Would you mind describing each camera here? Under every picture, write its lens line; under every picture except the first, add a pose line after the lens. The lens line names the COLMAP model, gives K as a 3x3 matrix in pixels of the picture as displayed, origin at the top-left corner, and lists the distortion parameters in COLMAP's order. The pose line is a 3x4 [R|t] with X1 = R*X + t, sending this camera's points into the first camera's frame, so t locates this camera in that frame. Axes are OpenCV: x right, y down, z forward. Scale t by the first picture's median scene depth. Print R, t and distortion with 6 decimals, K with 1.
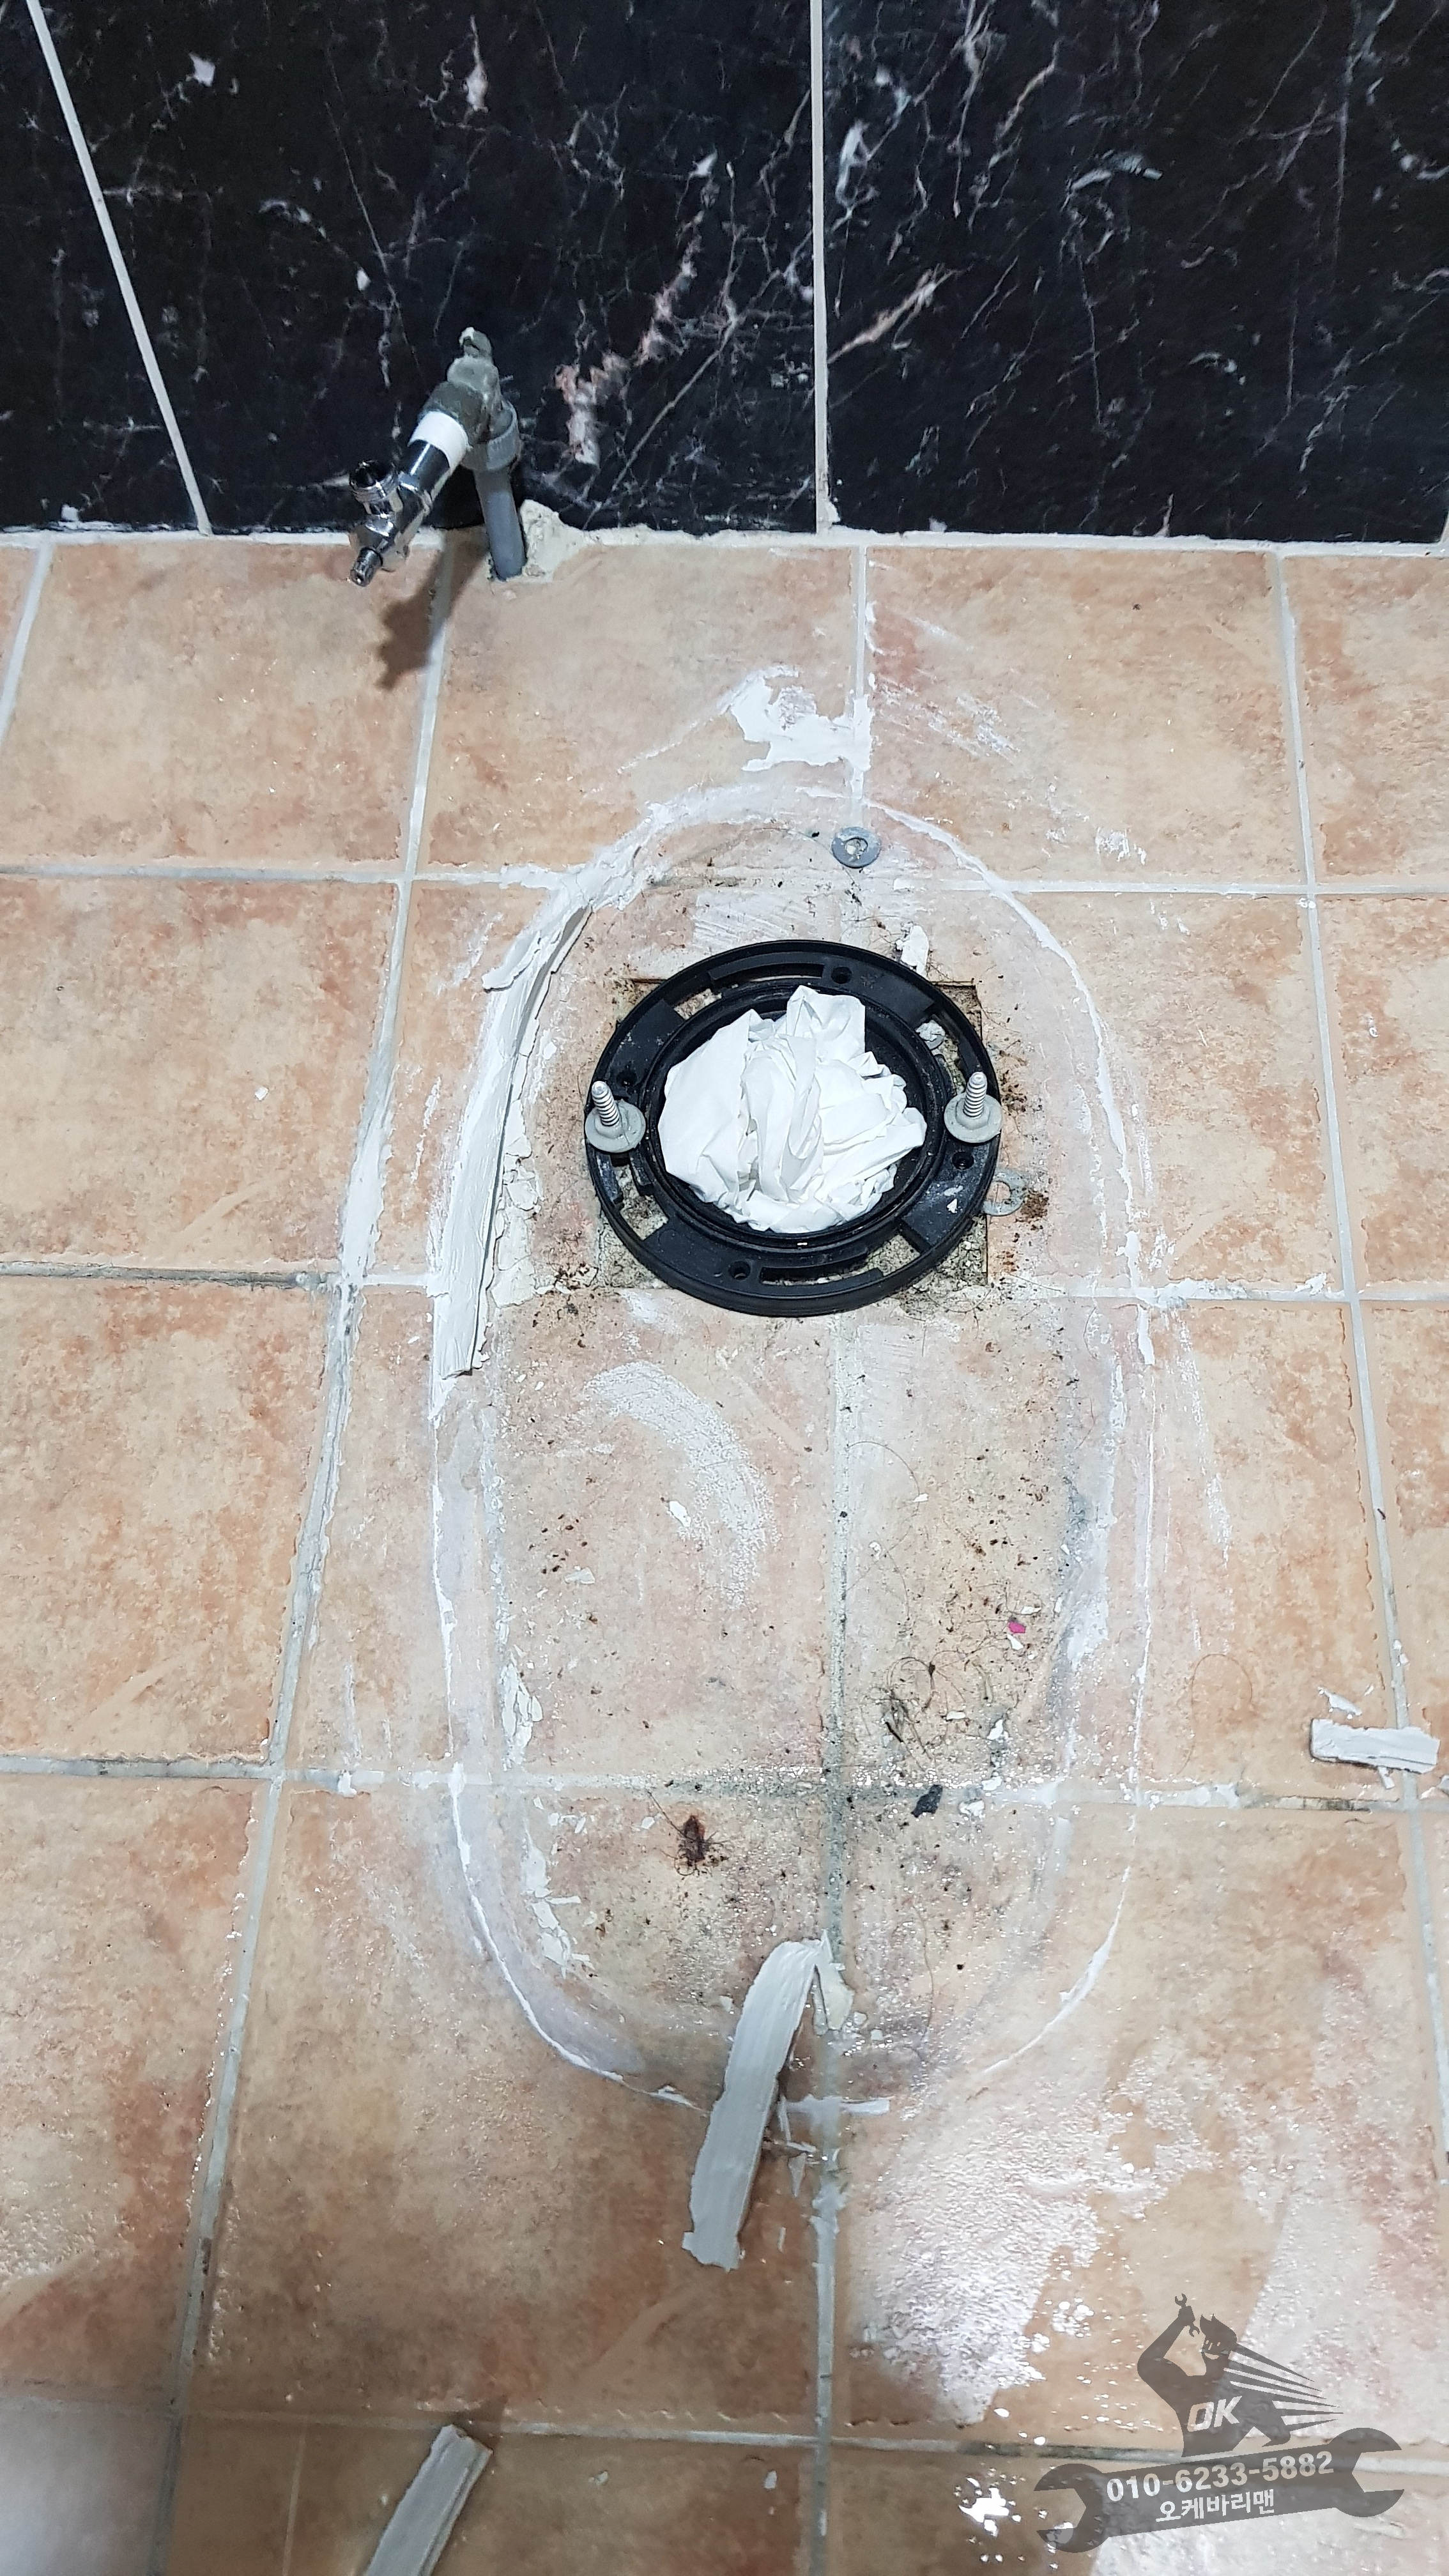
lens RADIAL K [[2152.4, 0, 719.4], [0, 2152.4, 1297.2], [0, 0, 1]] dist [0.058624, -0.150809]
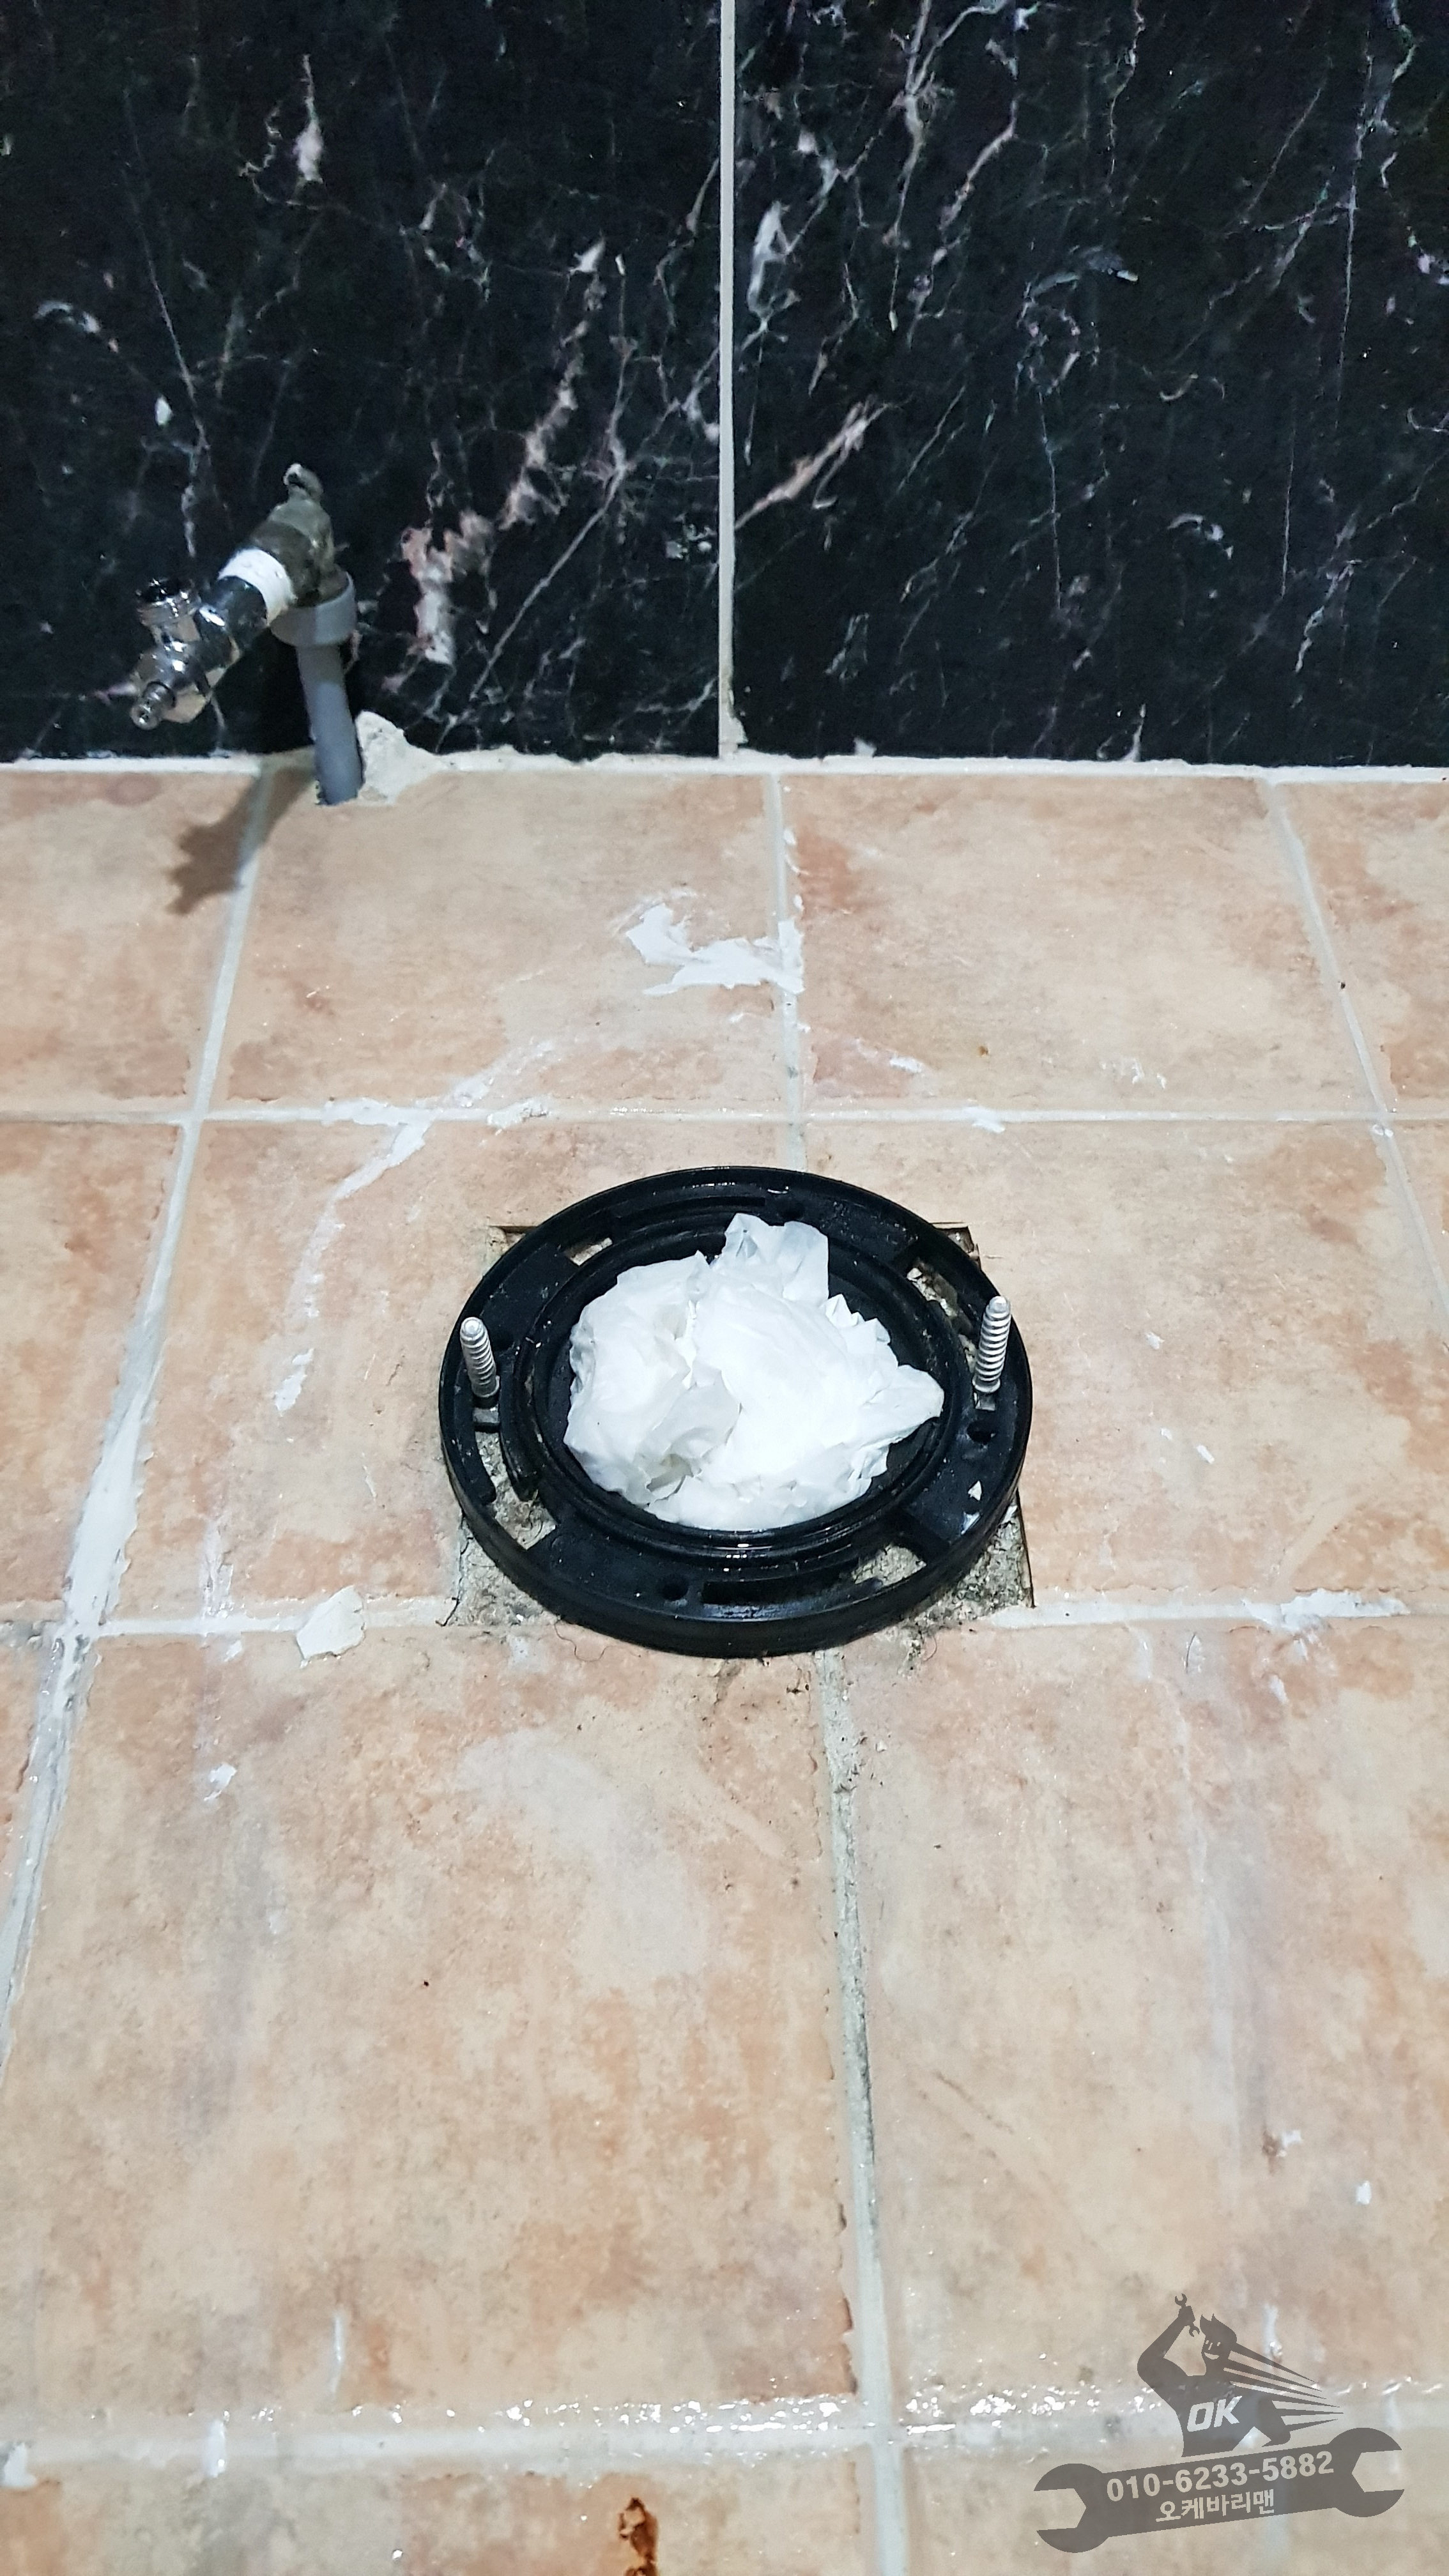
lens RADIAL K [[2152.4, 0, 724.2], [0, 2152.4, 1276.0], [0, 0, 1]] dist [0.058624, -0.150809]
pose [[0.996485, -0.010163, 0.083147, -0.026986], [0.032775, 0.960782, -0.275362, 0.073612], [-0.077088, 0.277120, 0.957738, 0.304615]]
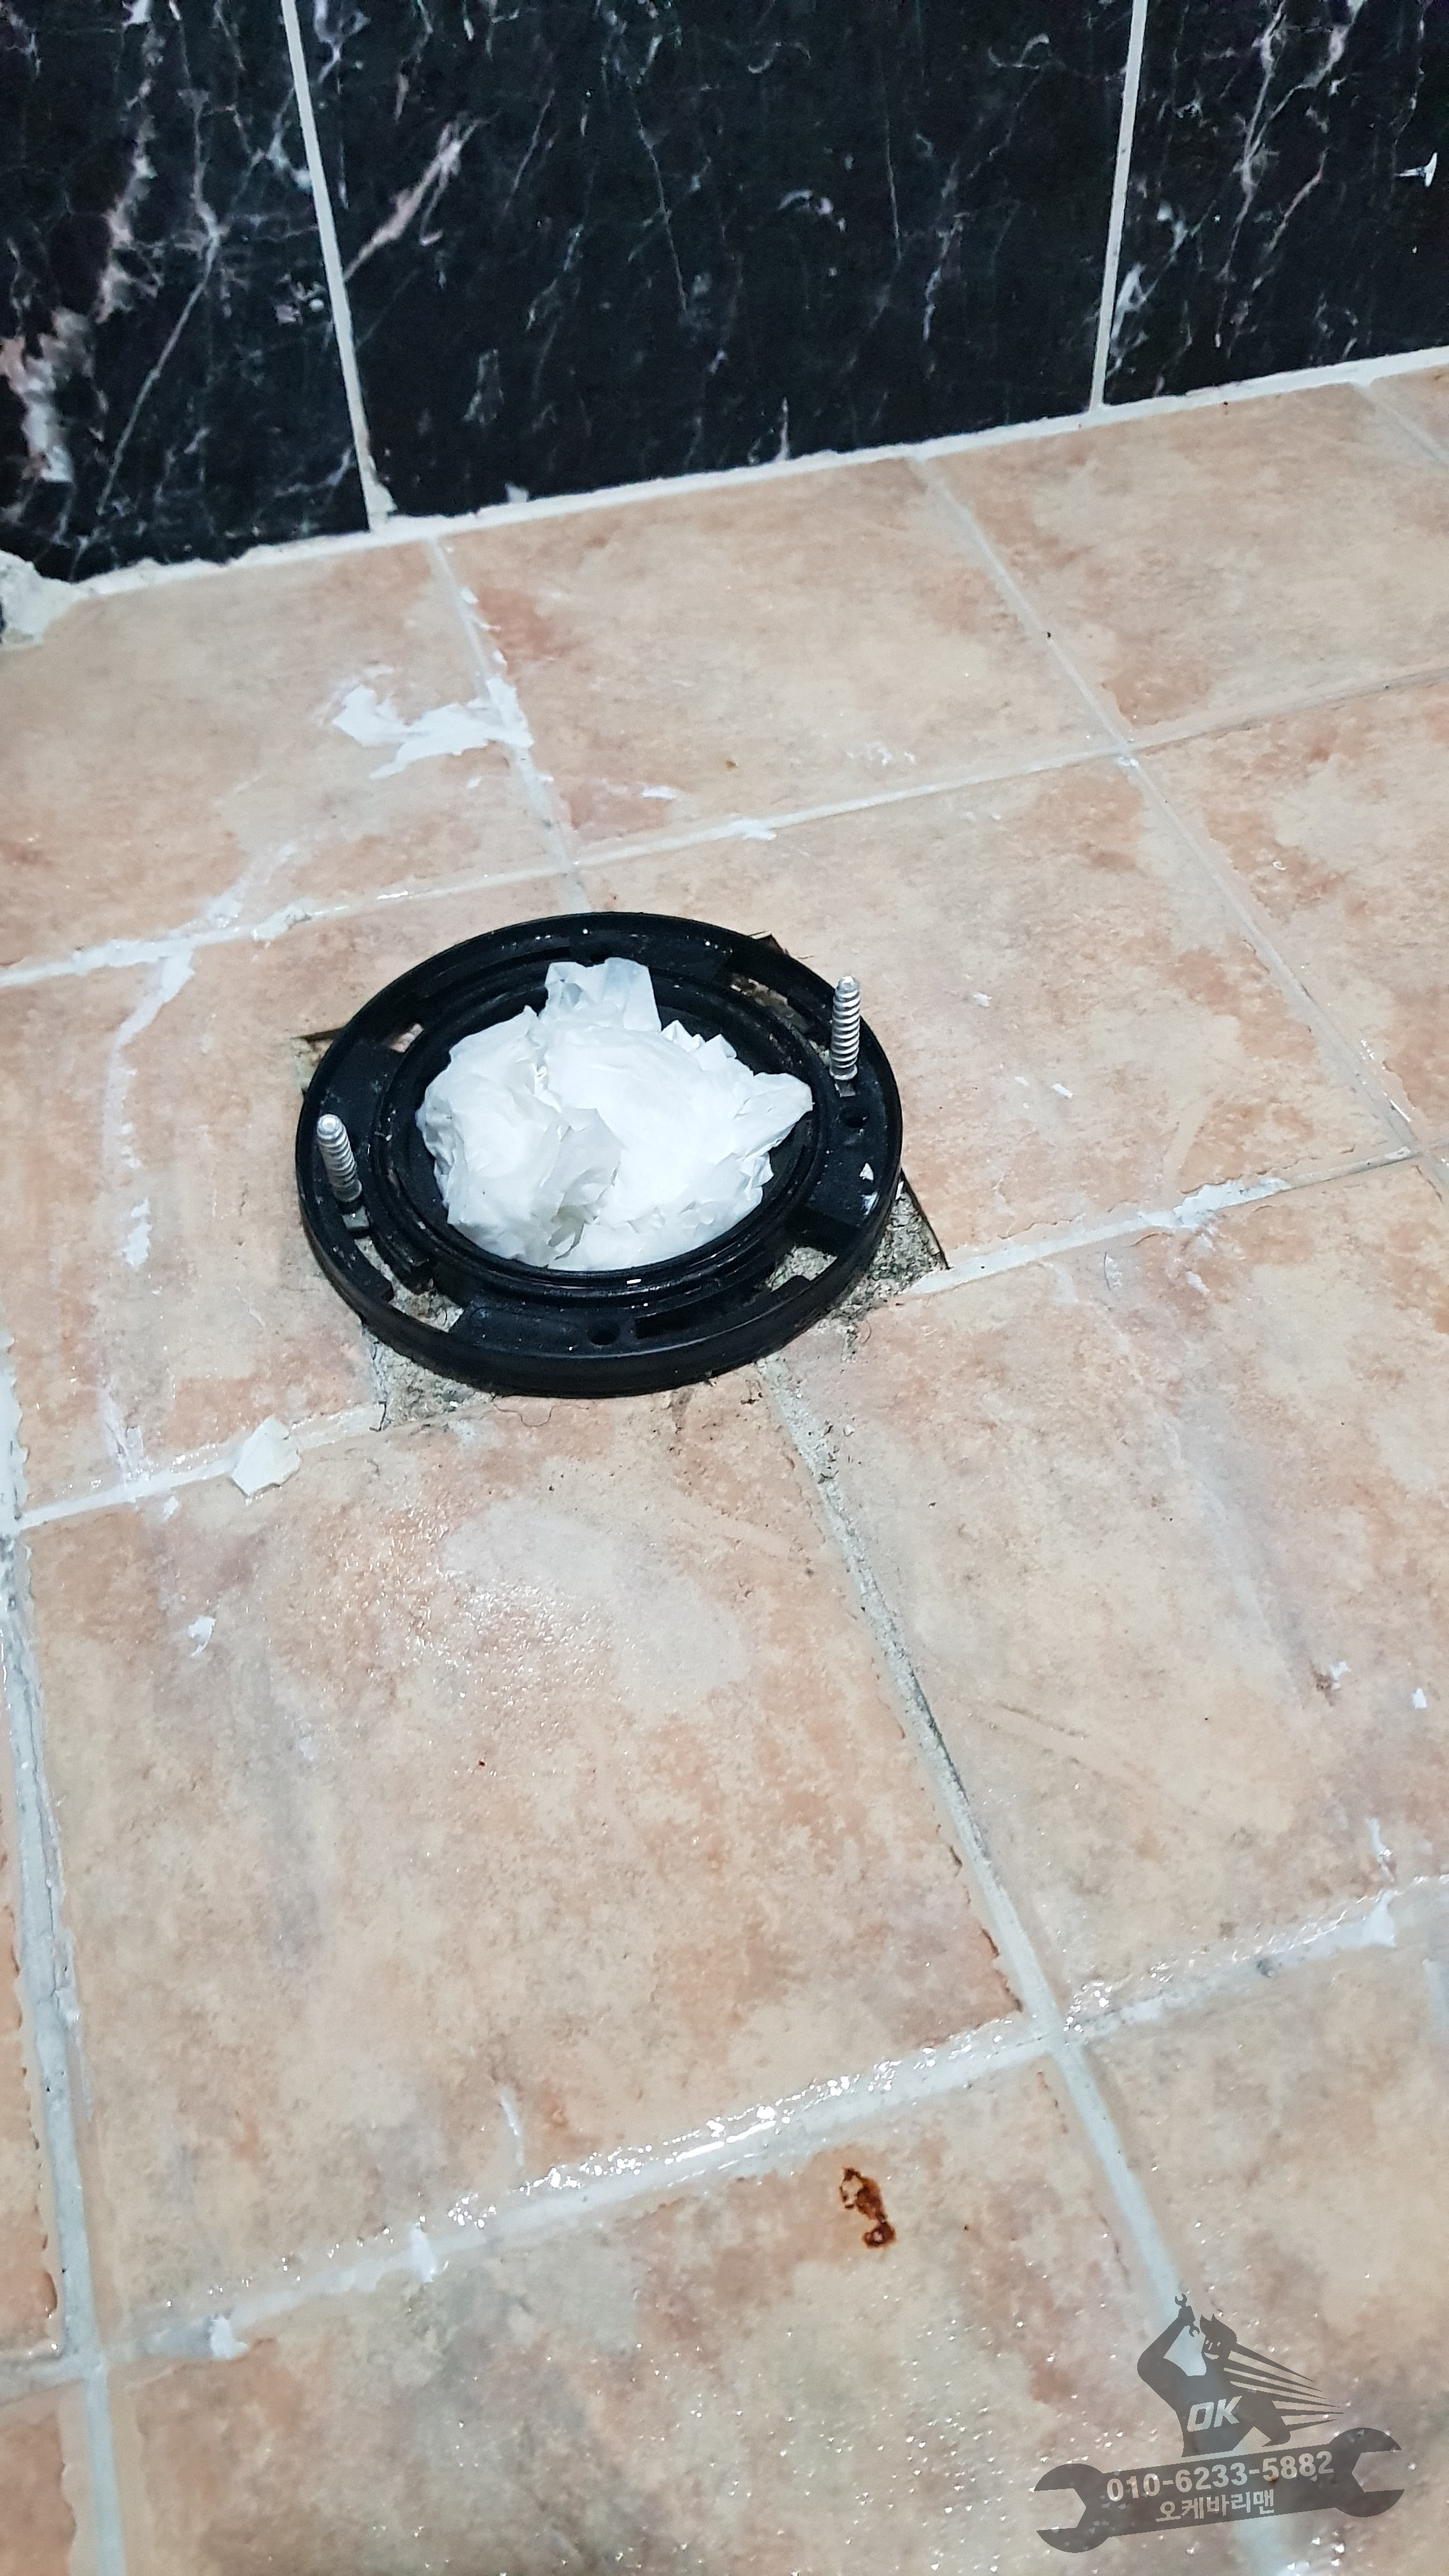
lens RADIAL K [[2152.4, 0, 735.0], [0, 2152.4, 1248.7], [0, 0, 1]] dist [0.058624, -0.150809]
pose [[0.938675, -0.246780, 0.240807, -0.097626], [0.294919, 0.936458, -0.189921, 0.093283], [-0.178637, 0.249292, 0.951810, 0.332343]]
